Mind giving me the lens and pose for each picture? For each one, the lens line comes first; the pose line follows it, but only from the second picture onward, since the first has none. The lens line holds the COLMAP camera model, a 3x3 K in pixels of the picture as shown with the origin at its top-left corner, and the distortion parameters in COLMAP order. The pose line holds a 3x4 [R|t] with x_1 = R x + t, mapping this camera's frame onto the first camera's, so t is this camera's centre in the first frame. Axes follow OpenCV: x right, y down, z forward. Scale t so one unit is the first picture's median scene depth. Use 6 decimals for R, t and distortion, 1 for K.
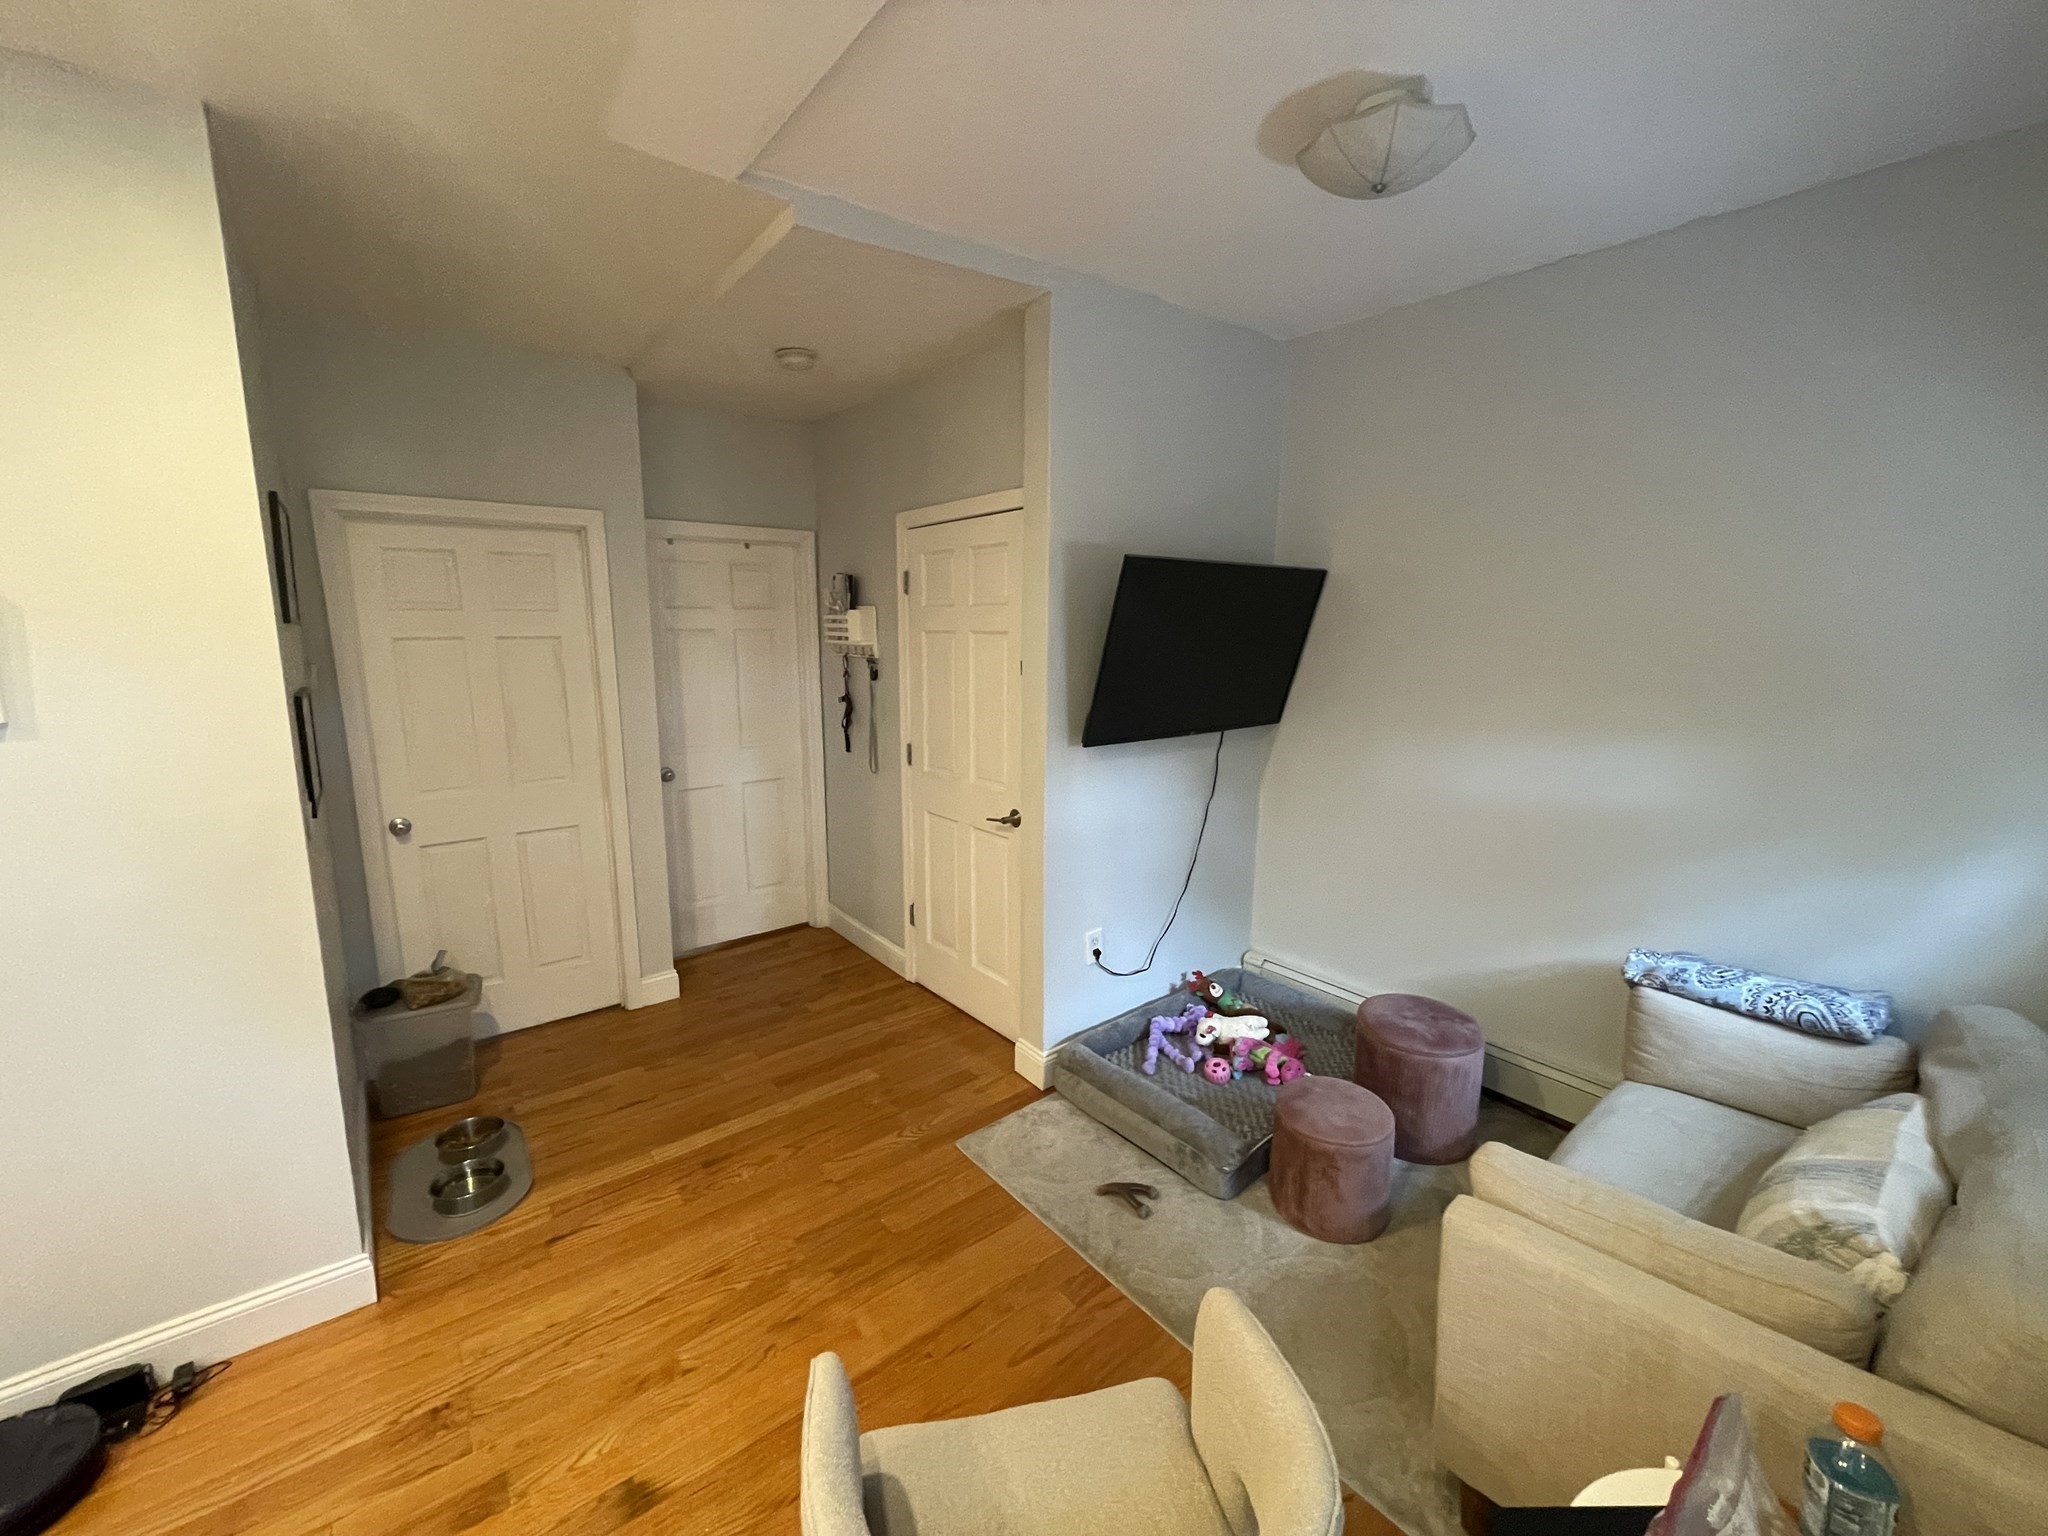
lens RADIAL K [[829.7, 0, 1027.5], [0, 829.7, 764.1], [0, 0, 1]] dist [-0.000717, -0.000146]
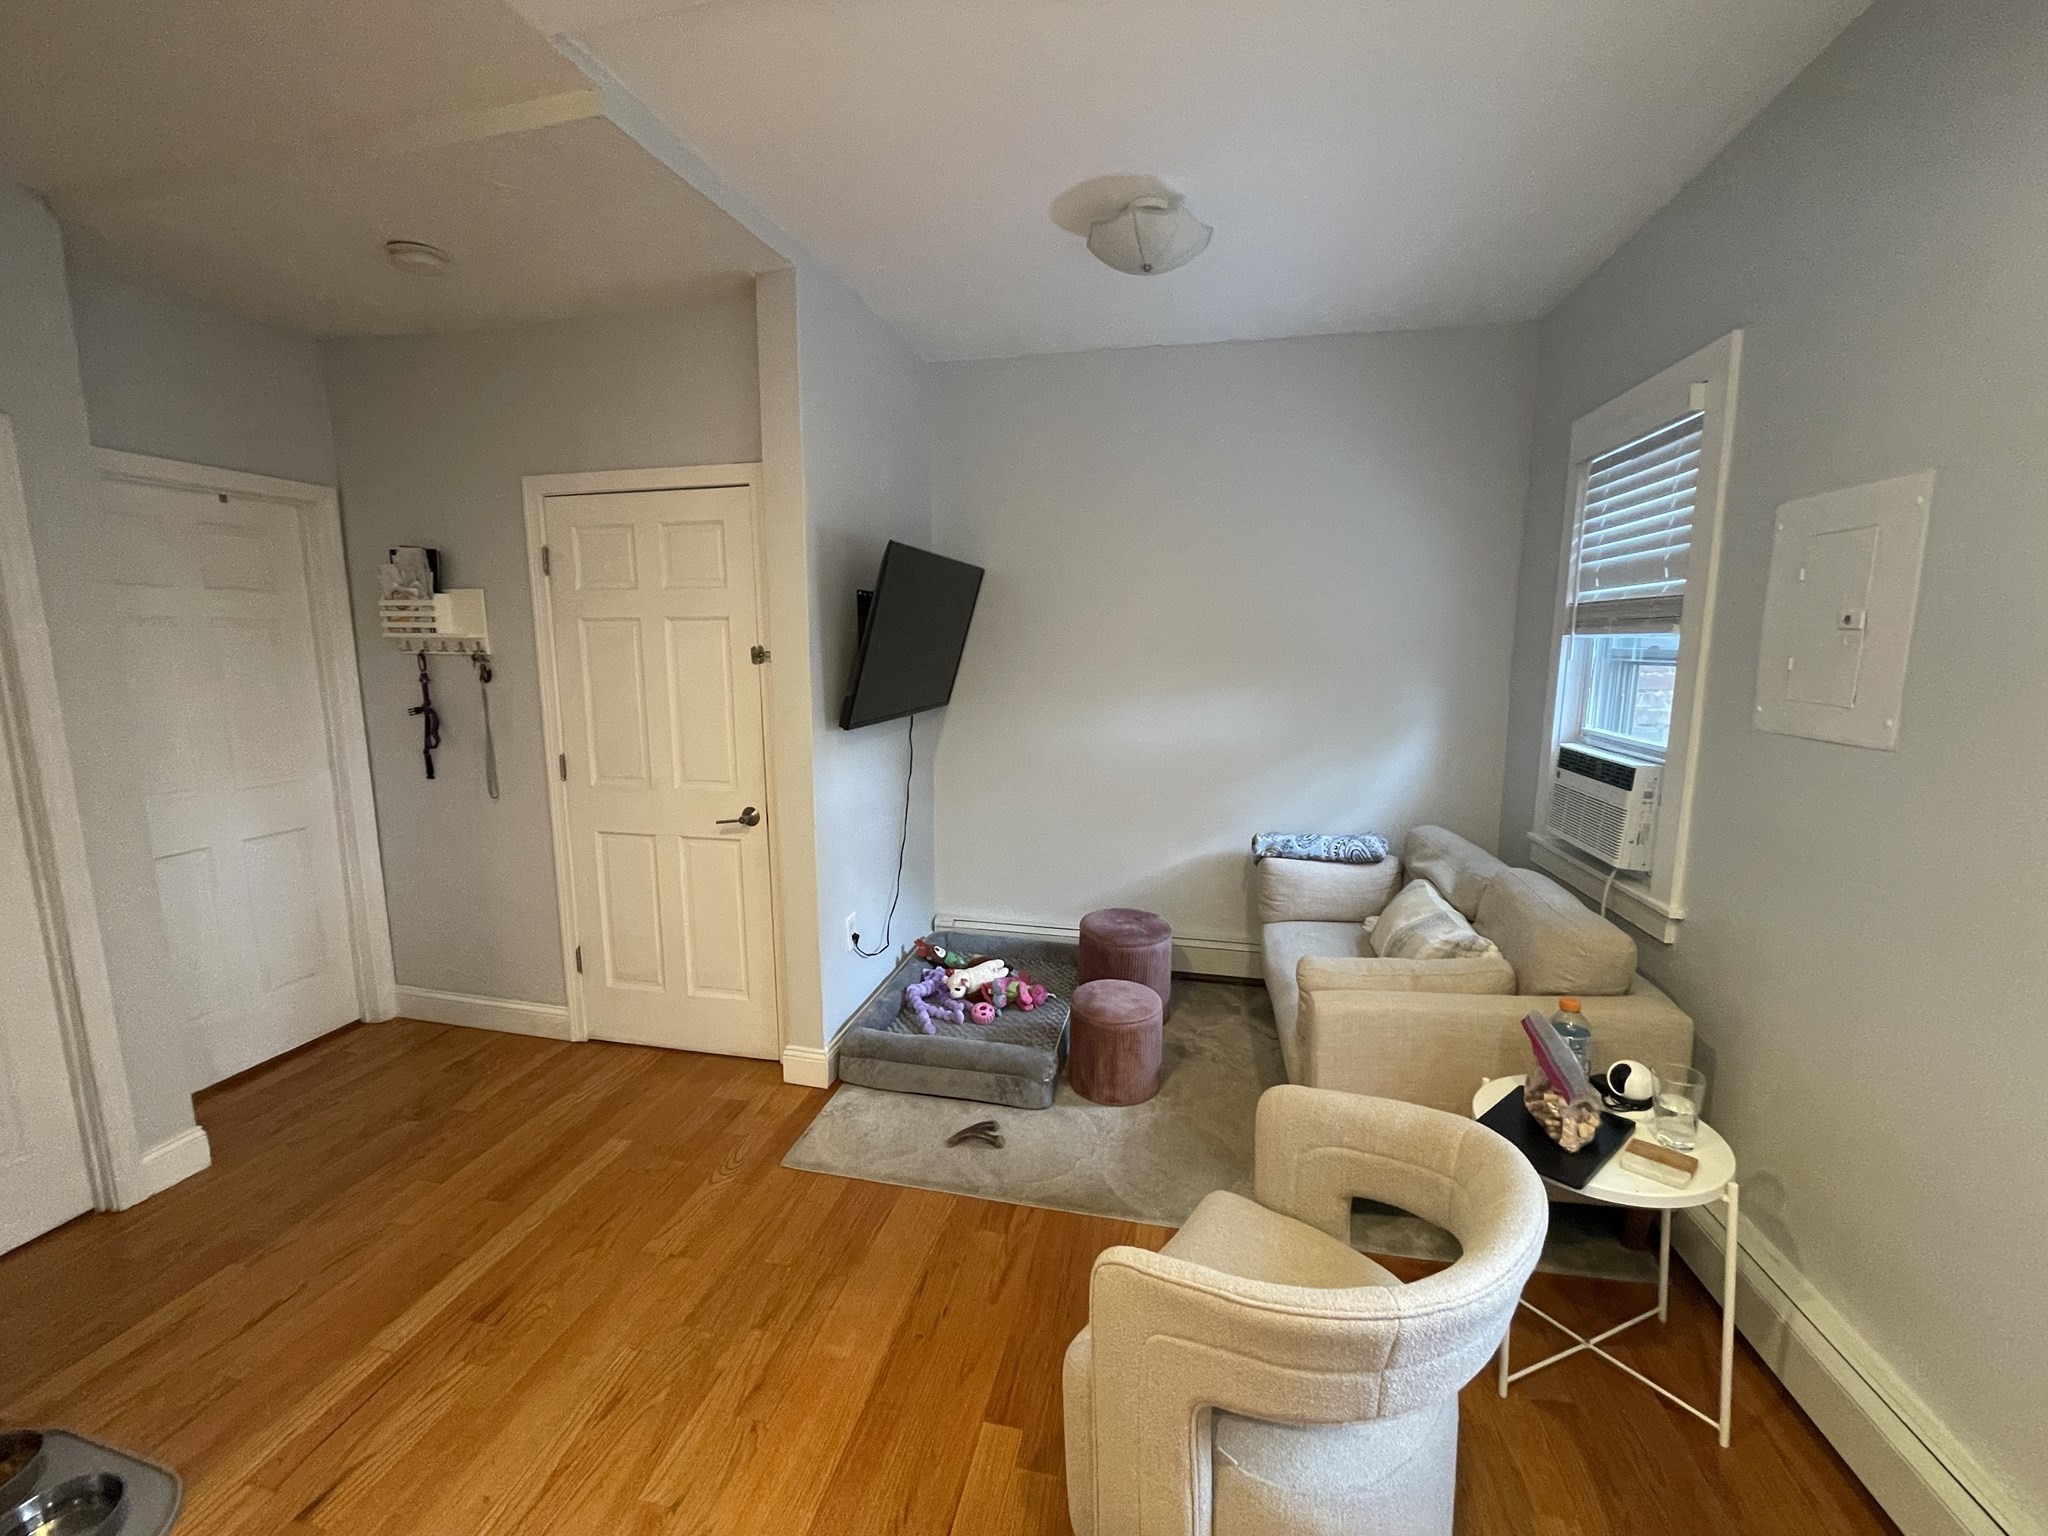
lens RADIAL K [[829.7, 0, 1017.9], [0, 829.7, 765.0], [0, 0, 1]] dist [-0.000717, -0.000146]
pose [[0.783651, -0.095040, 0.613888, -0.364257], [0.106709, 0.994133, 0.017691, 0.024025], [-0.611967, 0.051644, 0.789195, 0.078063]]
